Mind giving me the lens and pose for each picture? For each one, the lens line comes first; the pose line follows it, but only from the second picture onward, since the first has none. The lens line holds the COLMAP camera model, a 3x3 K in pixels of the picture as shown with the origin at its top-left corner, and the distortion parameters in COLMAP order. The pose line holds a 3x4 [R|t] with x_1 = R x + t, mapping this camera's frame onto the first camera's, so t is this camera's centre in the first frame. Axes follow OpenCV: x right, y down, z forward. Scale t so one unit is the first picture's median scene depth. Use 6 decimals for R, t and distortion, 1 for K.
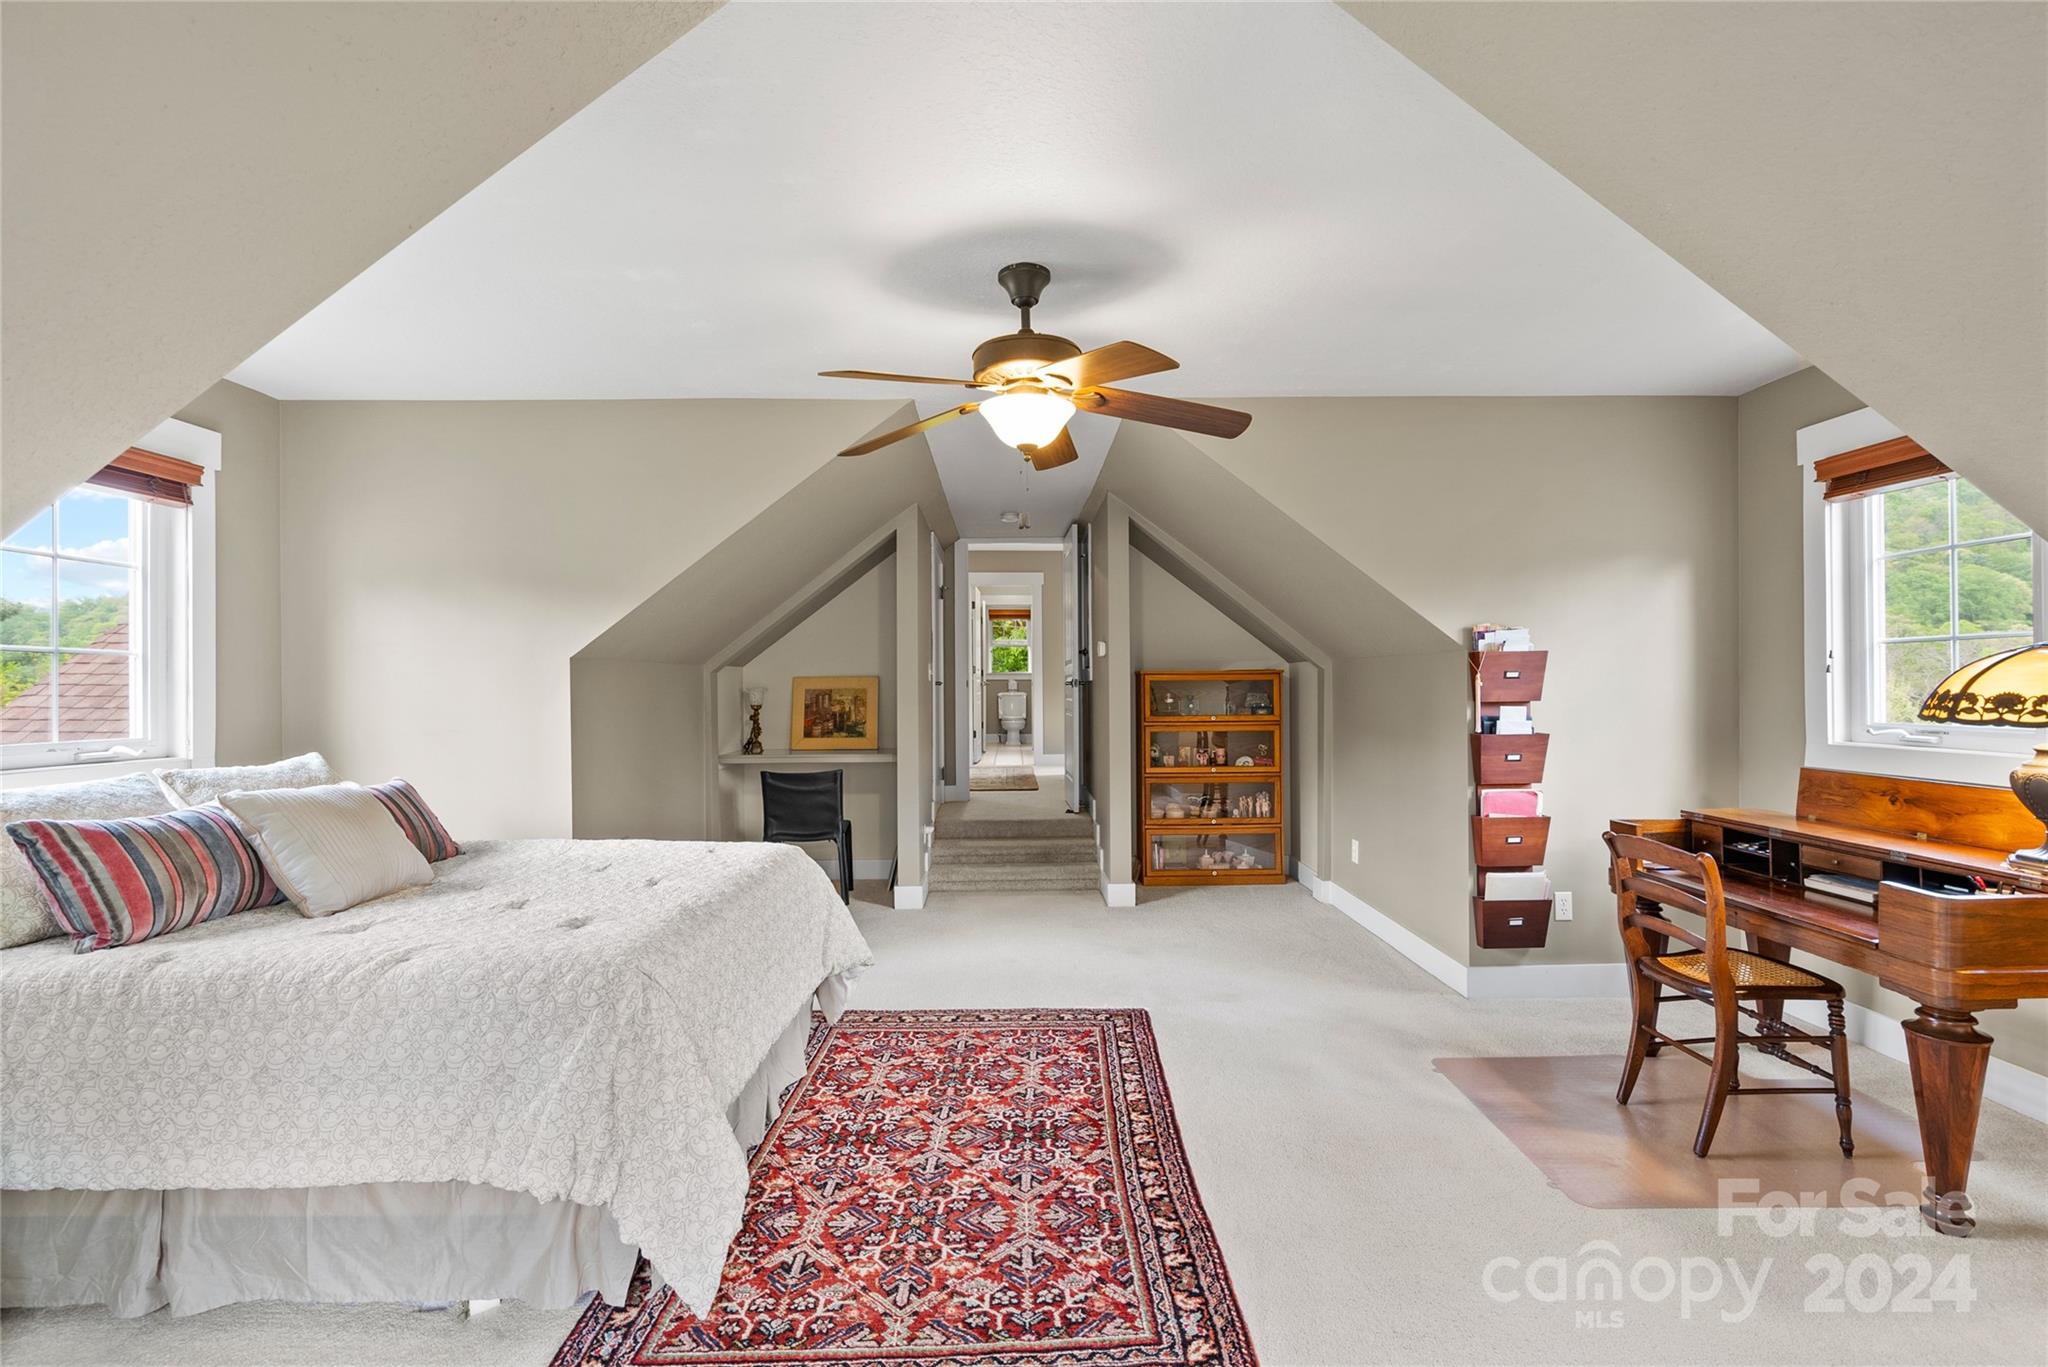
lens RADIAL K [[928.2, 0, 1035.9], [0, 928.2, 674.7], [0, 0, 1]] dist [-0.010750, 0.002747]
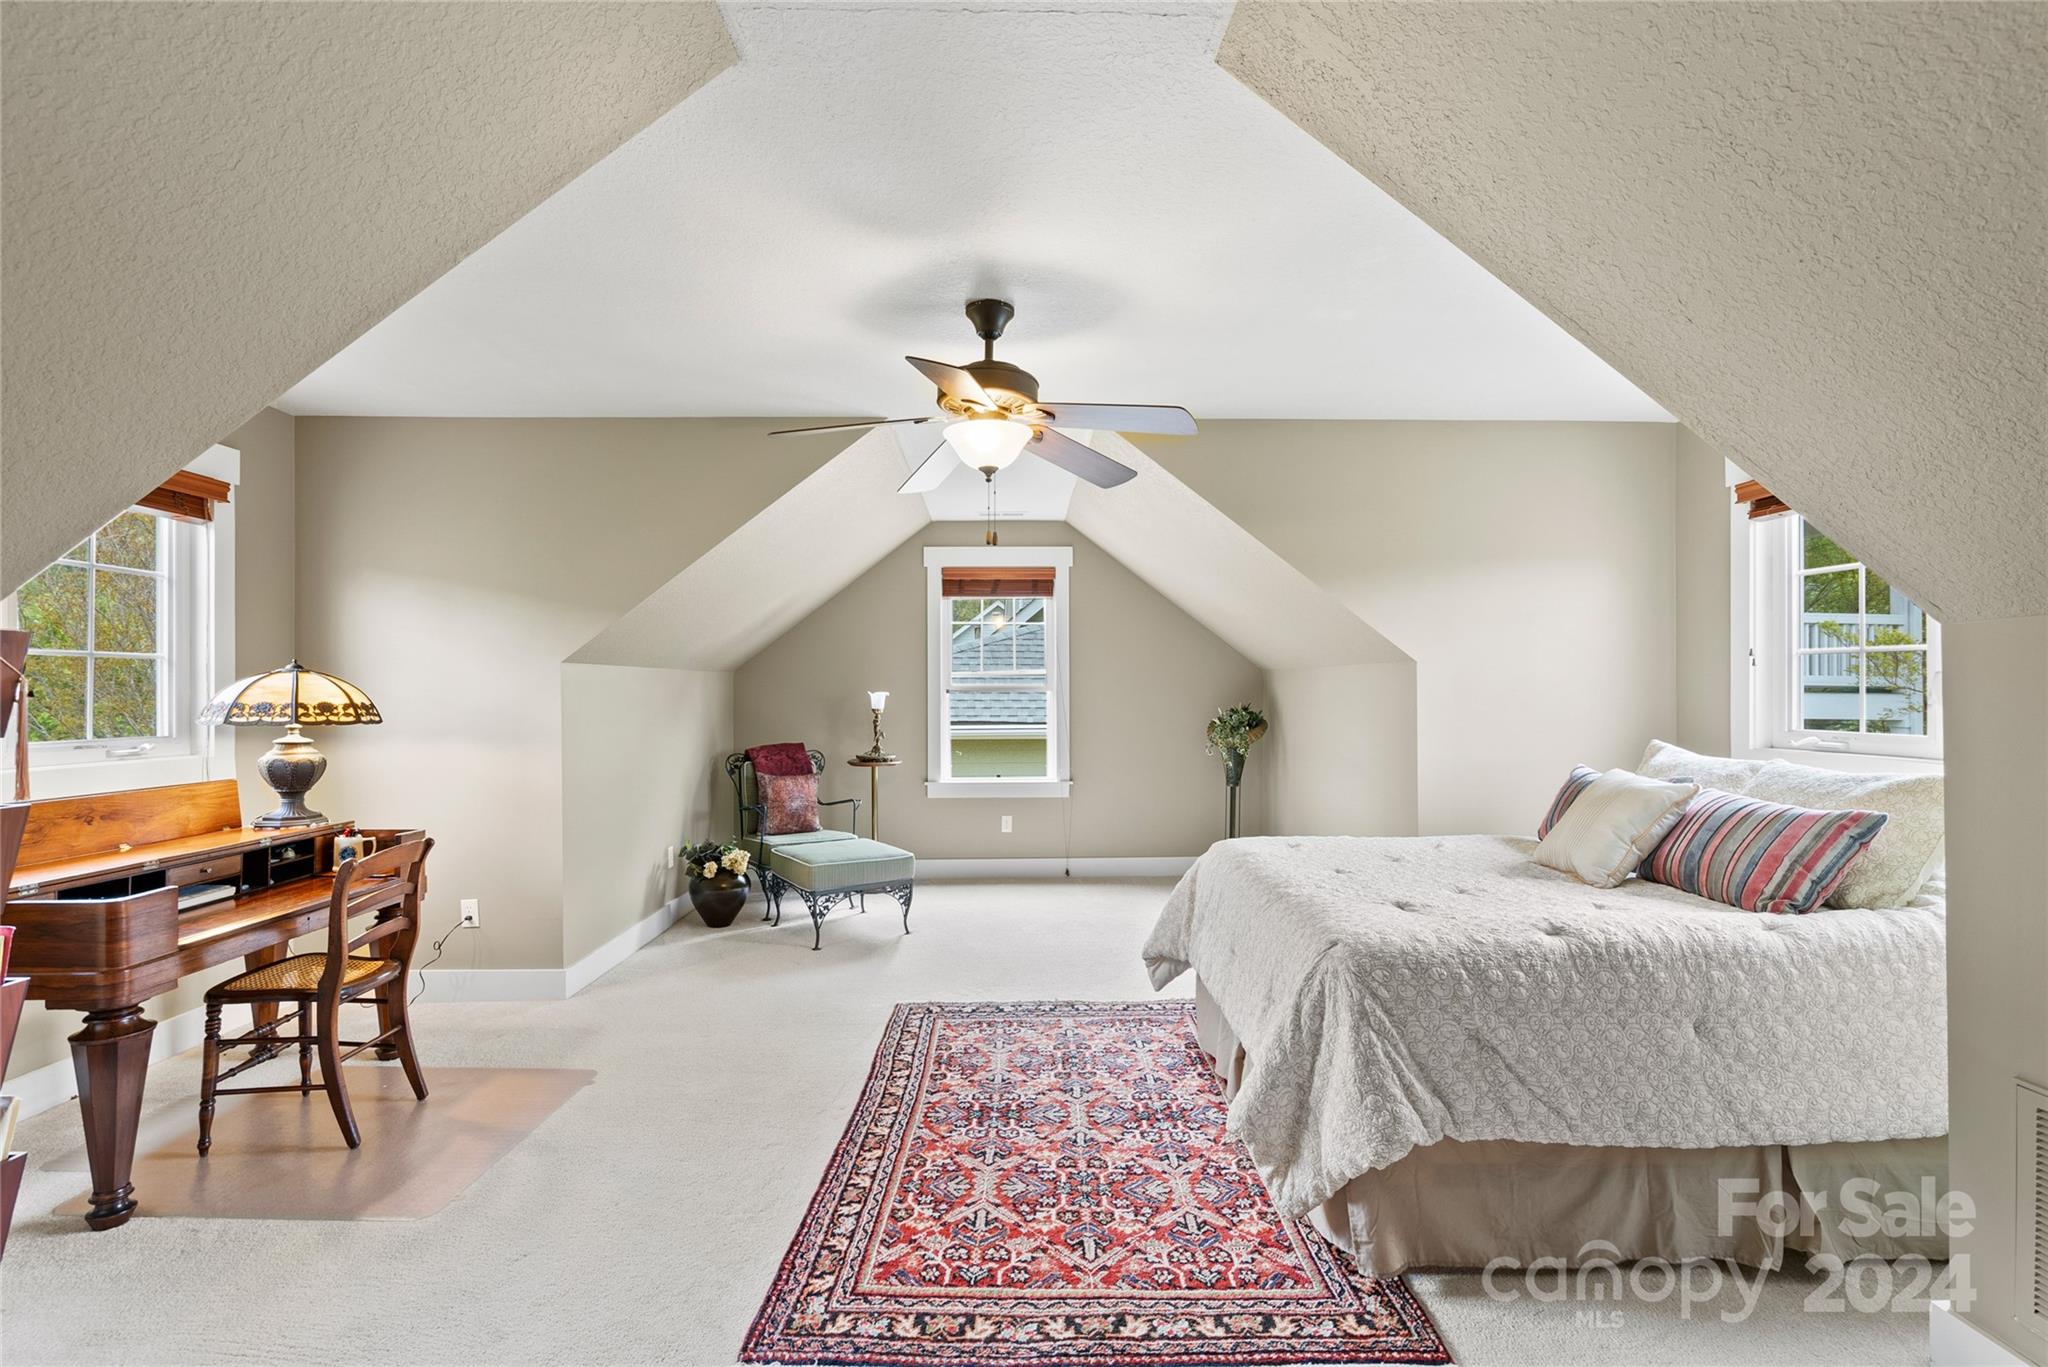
lens RADIAL K [[928.2, 0, 1017.0], [0, 928.2, 688.5], [0, 0, 1]] dist [-0.010750, 0.002747]
pose [[-0.999873, 0.010716, 0.011774, -0.039742], [0.010608, 0.999901, -0.009254, 0.014452], [-0.011872, -0.009128, -0.999888, 1.578504]]
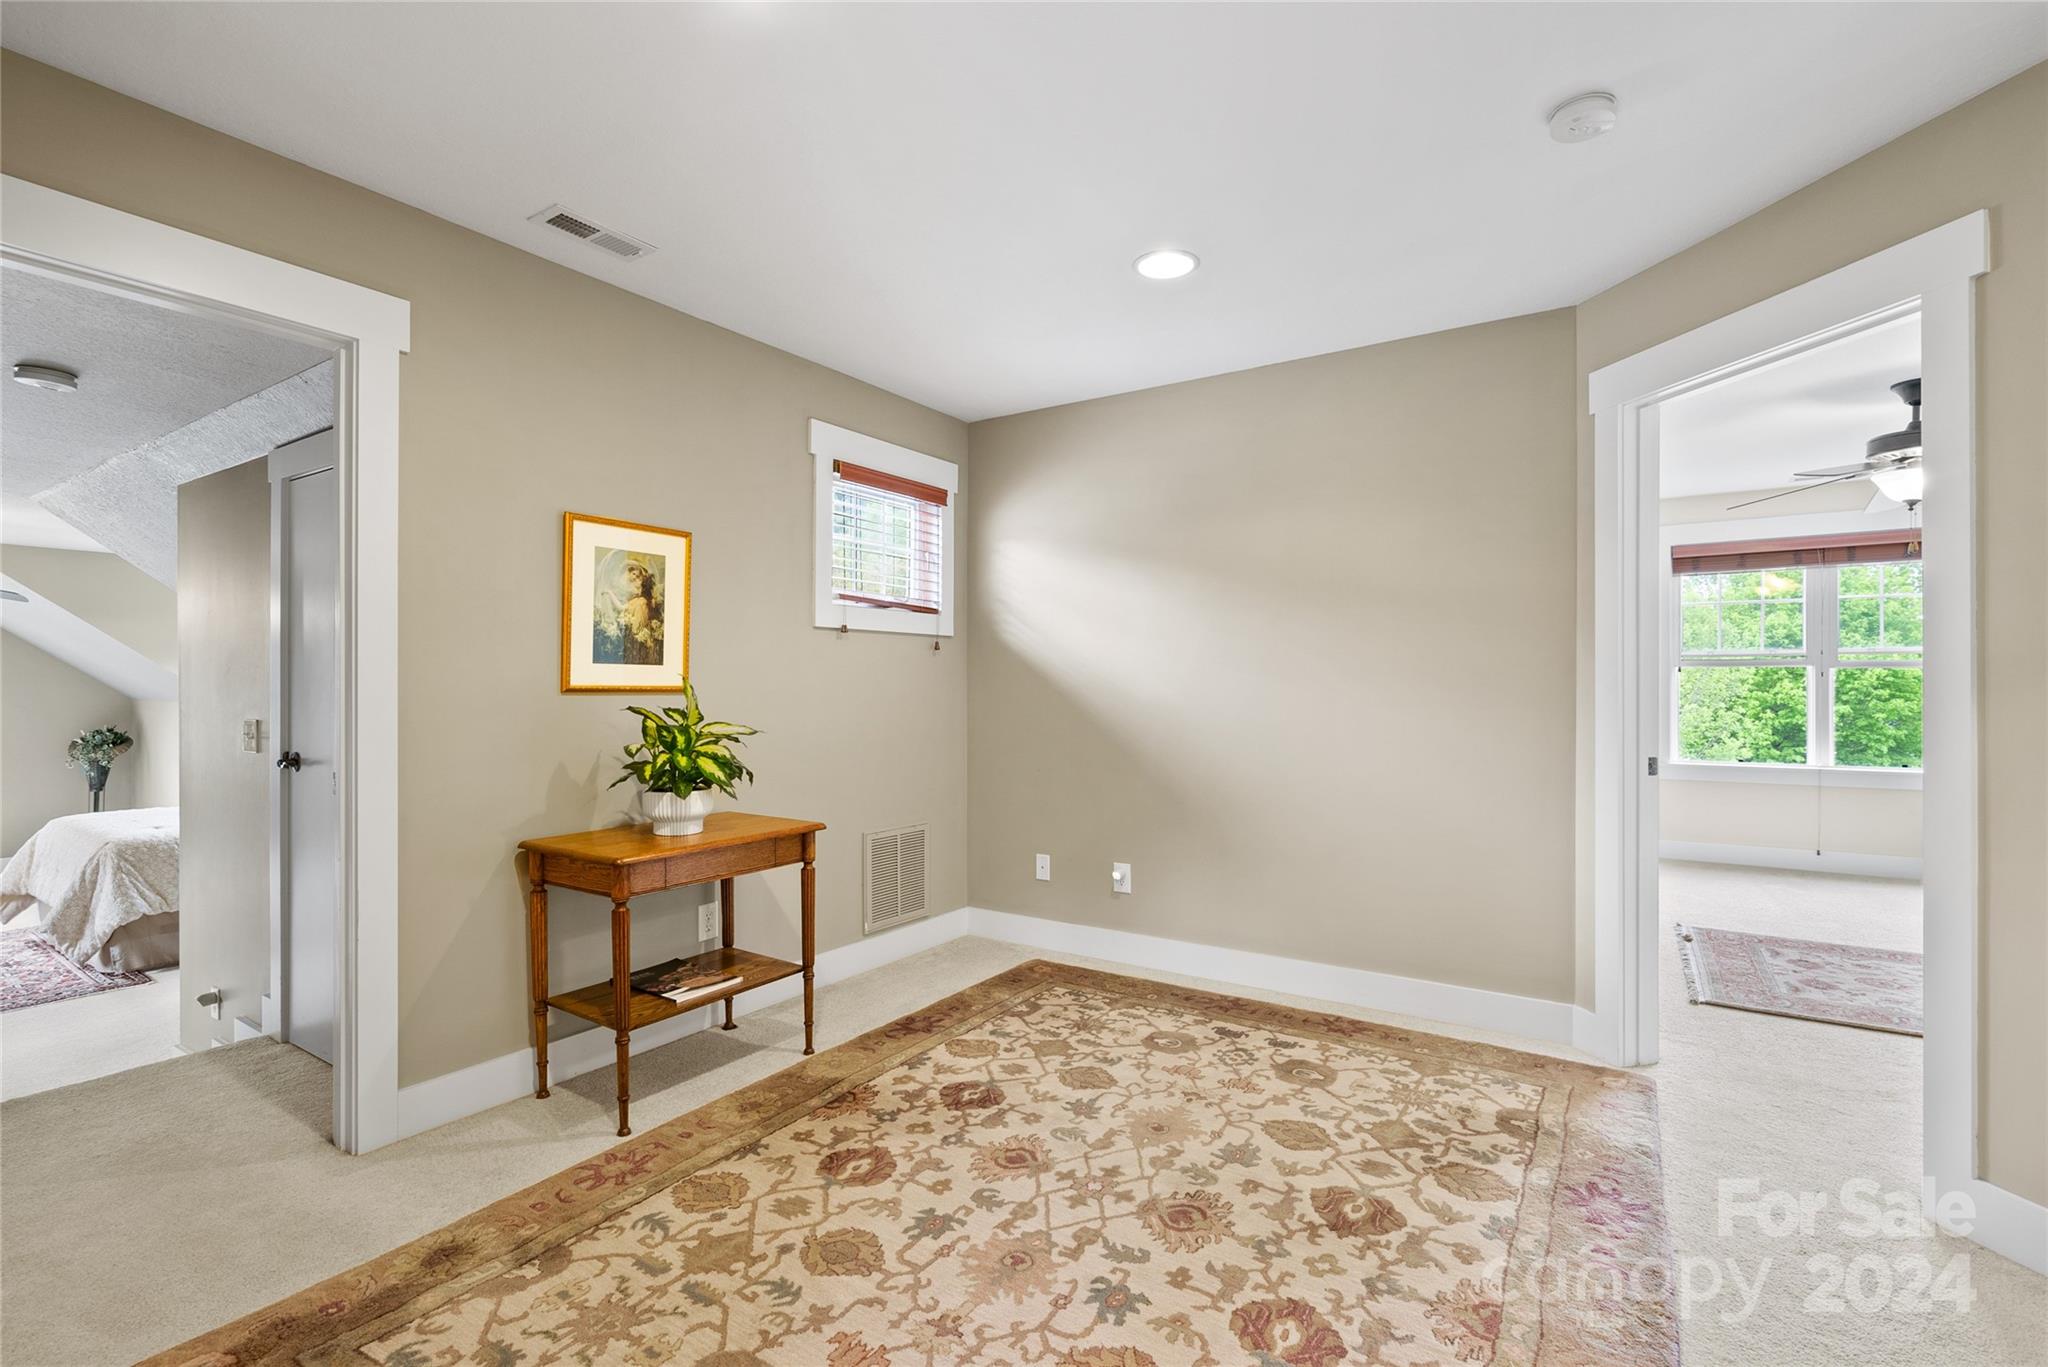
lens RADIAL K [[928.2, 0, 1030.1], [0, 928.2, 690.6], [0, 0, 1]] dist [-0.010750, 0.002747]
pose [[-0.573433, 0.014066, -0.819131, 0.114874], [0.012398, 0.999887, 0.008490, -0.053357], [0.819158, -0.005287, -0.573543, 3.088997]]
